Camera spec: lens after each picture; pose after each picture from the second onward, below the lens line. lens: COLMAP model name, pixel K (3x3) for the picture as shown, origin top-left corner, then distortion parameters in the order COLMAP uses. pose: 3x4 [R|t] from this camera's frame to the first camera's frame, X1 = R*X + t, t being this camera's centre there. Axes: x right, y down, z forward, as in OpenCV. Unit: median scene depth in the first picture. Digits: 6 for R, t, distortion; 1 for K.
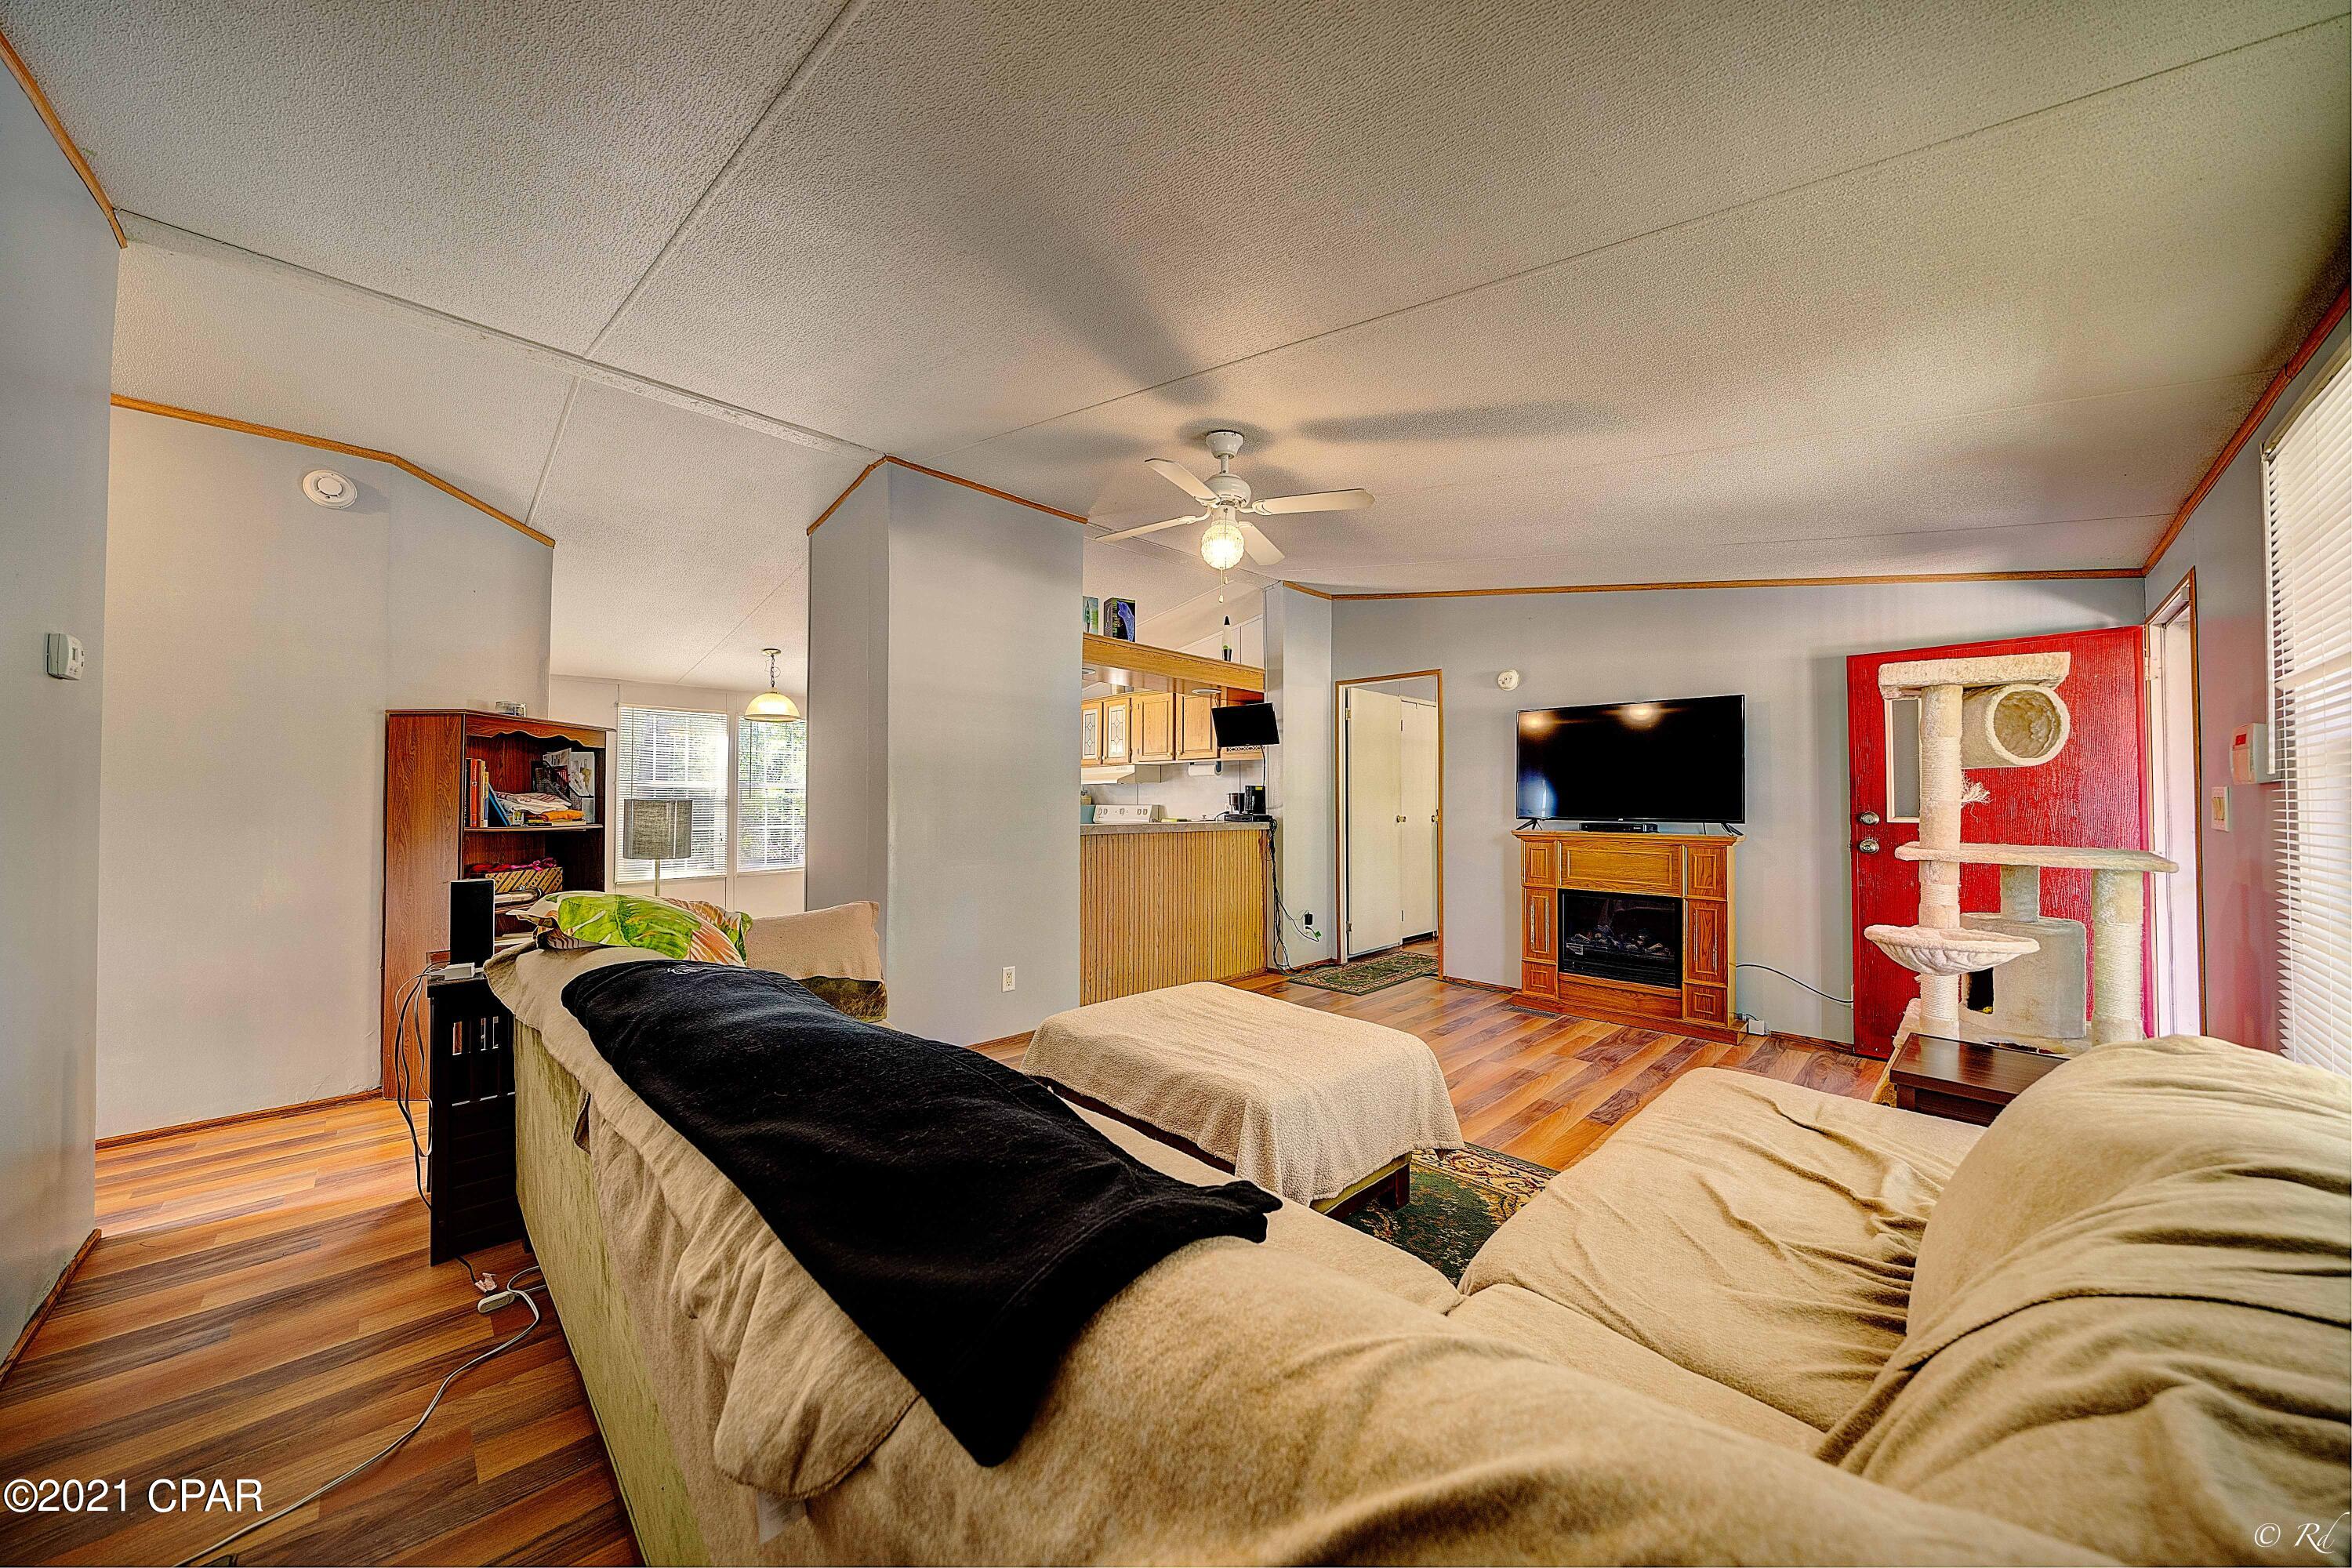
lens RADIAL K [[805.3, 0, 1170.7], [0, 805.3, 785.0], [0, 0, 1]] dist [0.000032, 0.000023]
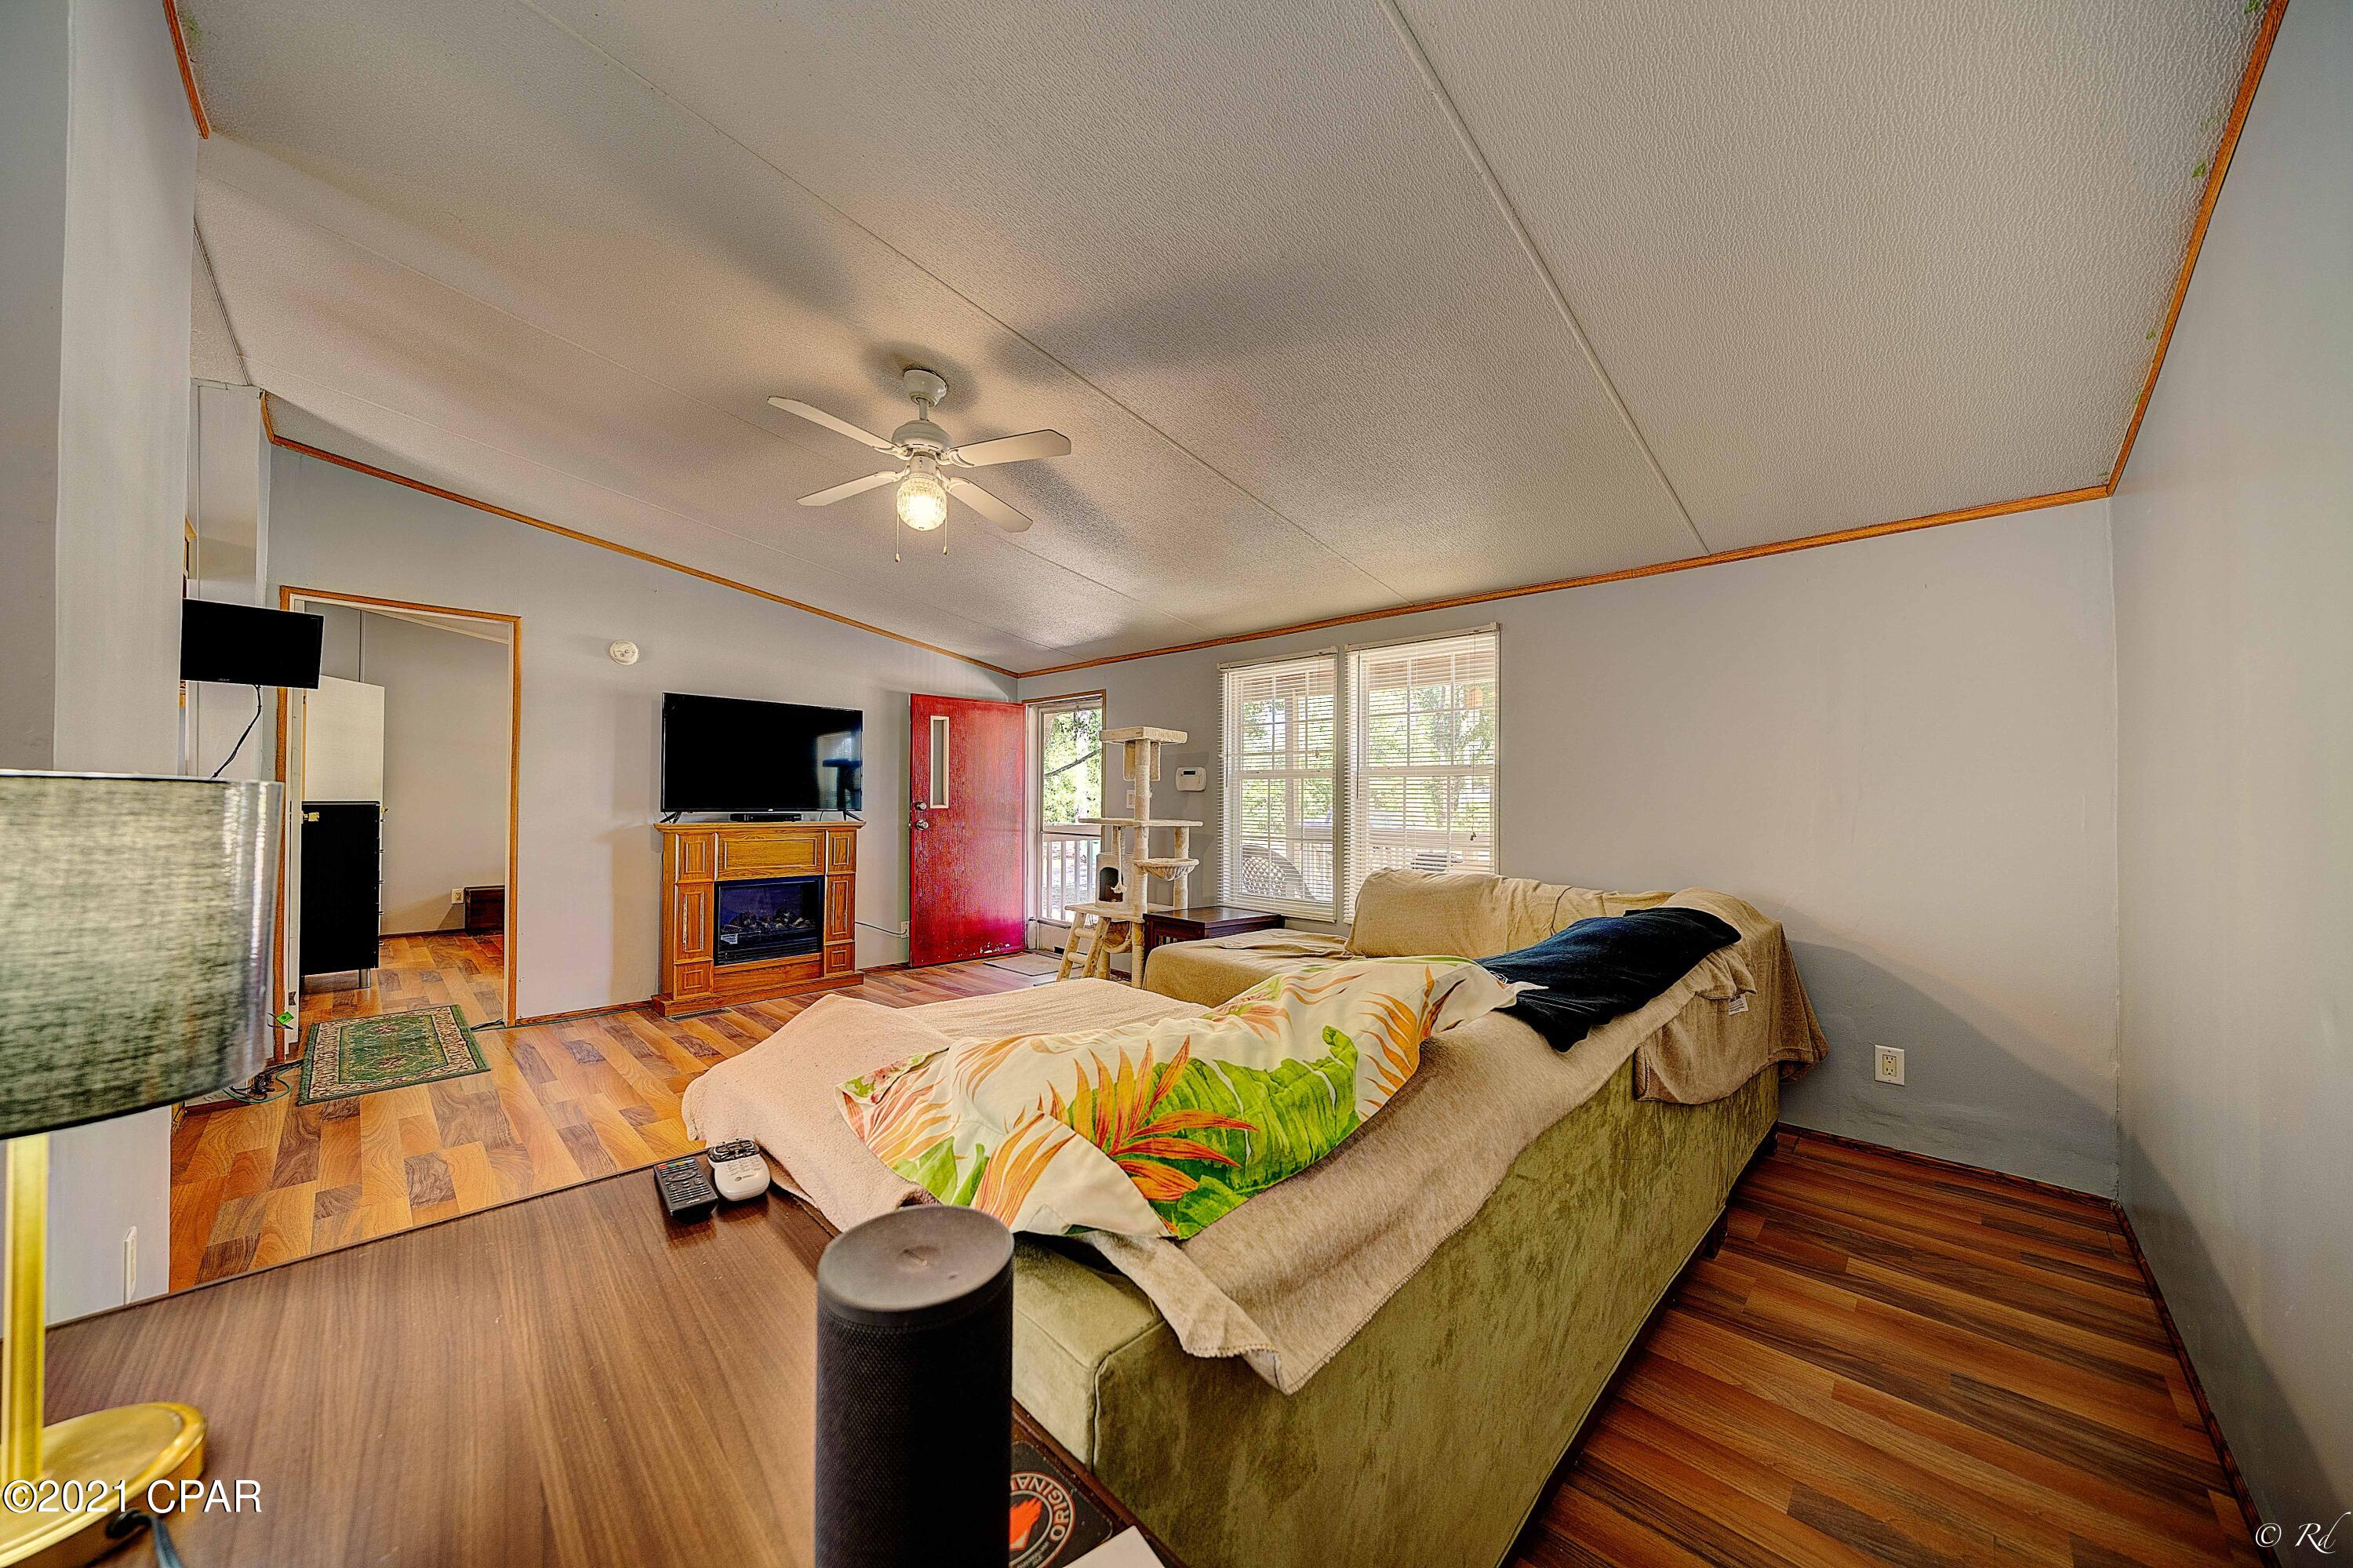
lens RADIAL K [[805.7, 0, 1171.1], [0, 805.7, 792.0], [0, 0, 1]] dist [0.000032, 0.000023]
pose [[-0.002215, 0.002824, 0.999994, -0.542929], [-0.027828, 0.999609, -0.002885, 0.007383], [-0.999610, -0.027834, -0.002135, 0.485977]]
